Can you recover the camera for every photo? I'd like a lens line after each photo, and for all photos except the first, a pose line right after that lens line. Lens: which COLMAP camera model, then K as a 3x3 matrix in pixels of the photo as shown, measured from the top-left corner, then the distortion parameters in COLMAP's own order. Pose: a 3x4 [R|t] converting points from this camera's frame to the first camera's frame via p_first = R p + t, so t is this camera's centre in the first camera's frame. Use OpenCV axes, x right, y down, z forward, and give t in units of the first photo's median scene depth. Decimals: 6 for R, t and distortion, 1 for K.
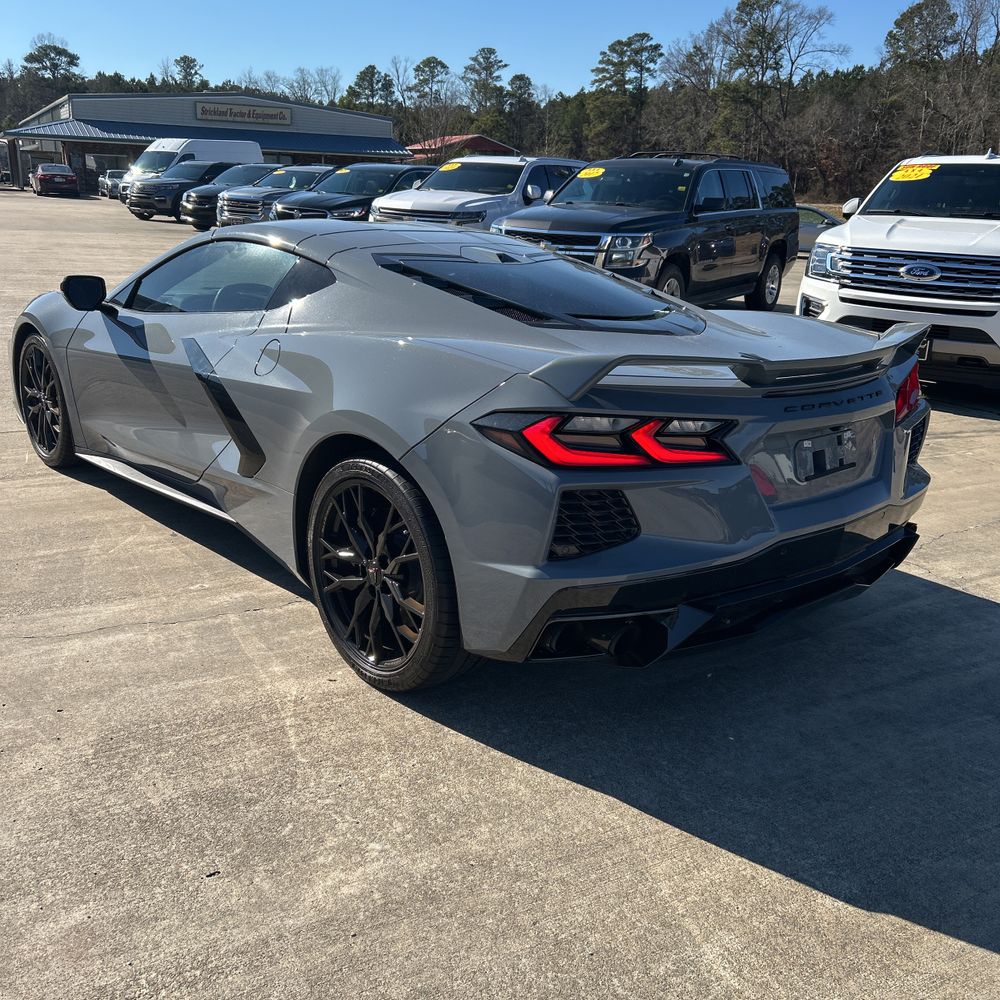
lens RADIAL K [[1003.7, 0, 491.2], [0, 1003.7, 498.0], [0, 0, 1]] dist [0.014457, 0.000000]
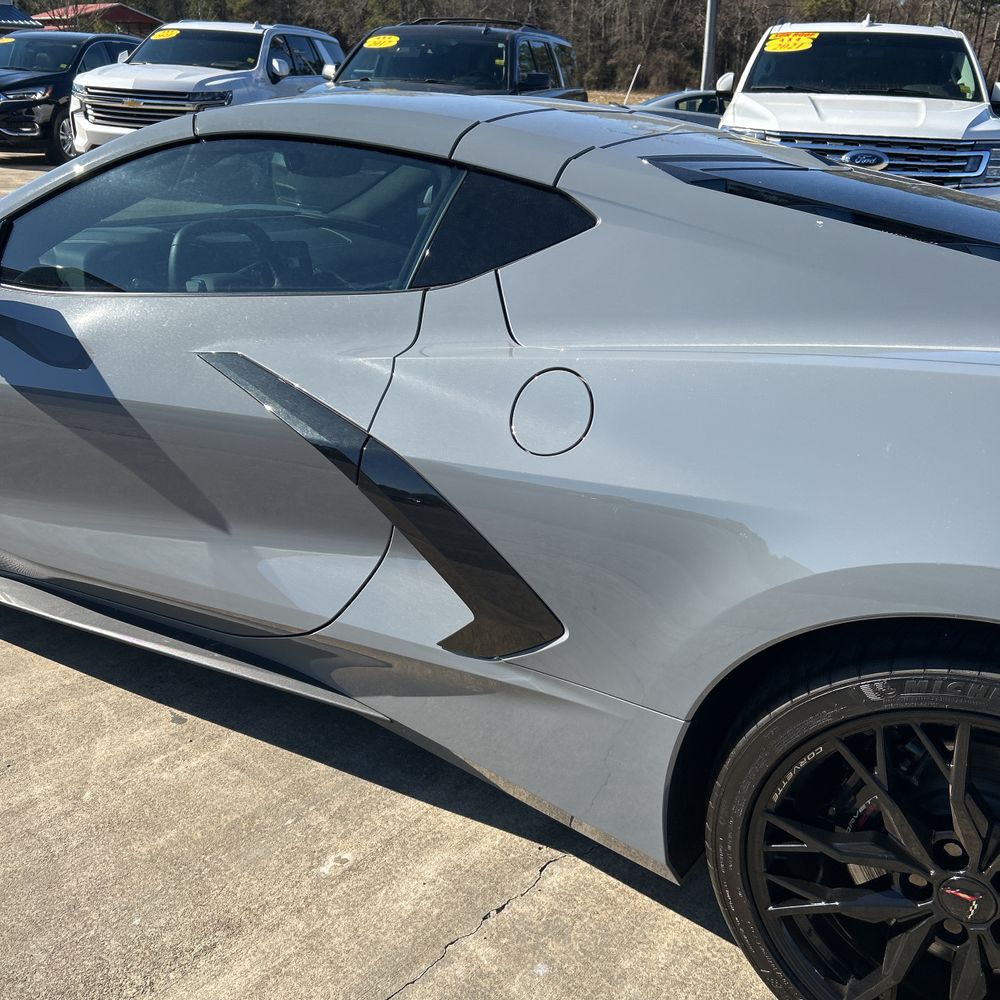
lens RADIAL K [[1003.7, 0, 498.8], [0, 1003.7, 512.2], [0, 0, 1]] dist [0.014457, 0.000000]
pose [[0.945939, -0.128307, 0.297887, -0.134797], [0.093413, 0.987285, 0.128615, -0.054706], [-0.310601, -0.093836, 0.945897, 0.207580]]
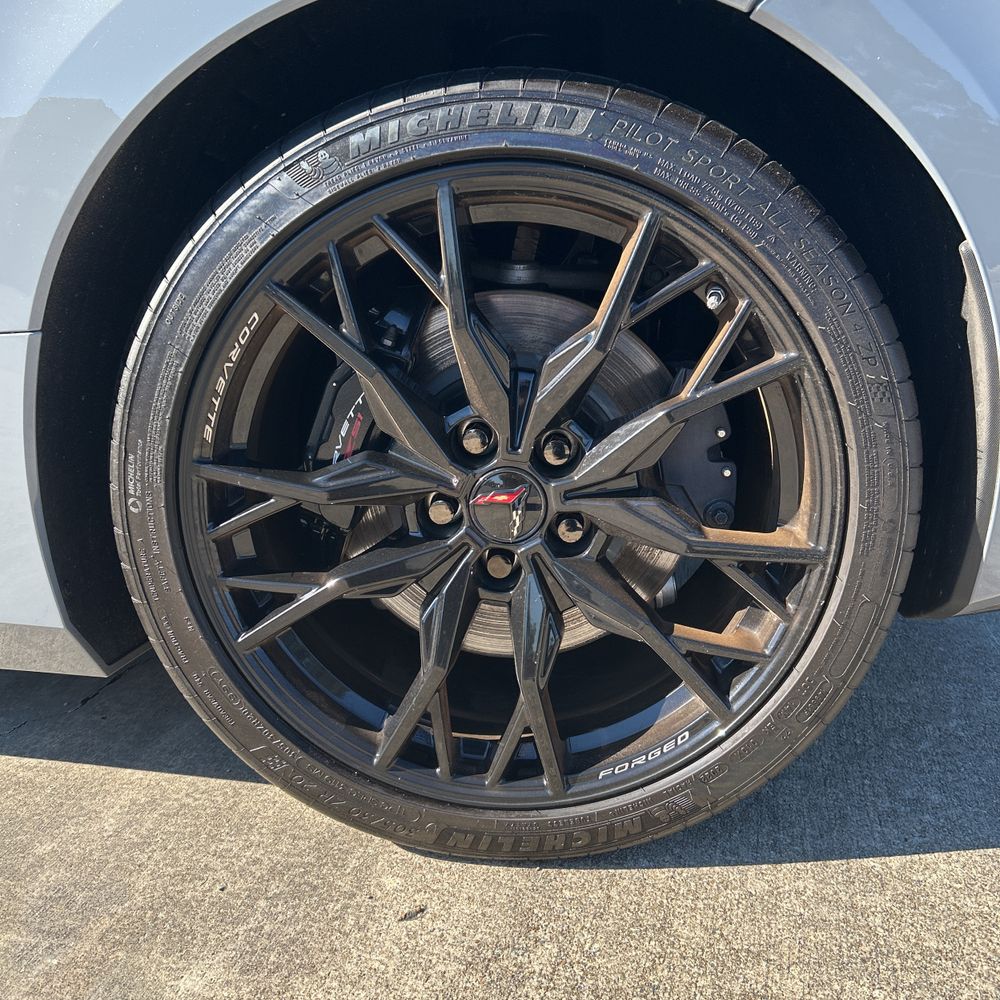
lens RADIAL K [[1003.7, 0, 502.7], [0, 1003.7, 496.6], [0, 0, 1]] dist [0.014457, 0.000000]
pose [[0.683823, -0.218473, 0.696172, -0.103772], [0.226990, 0.970473, 0.081590, 0.014976], [-0.693442, 0.102231, 0.713223, 0.248344]]
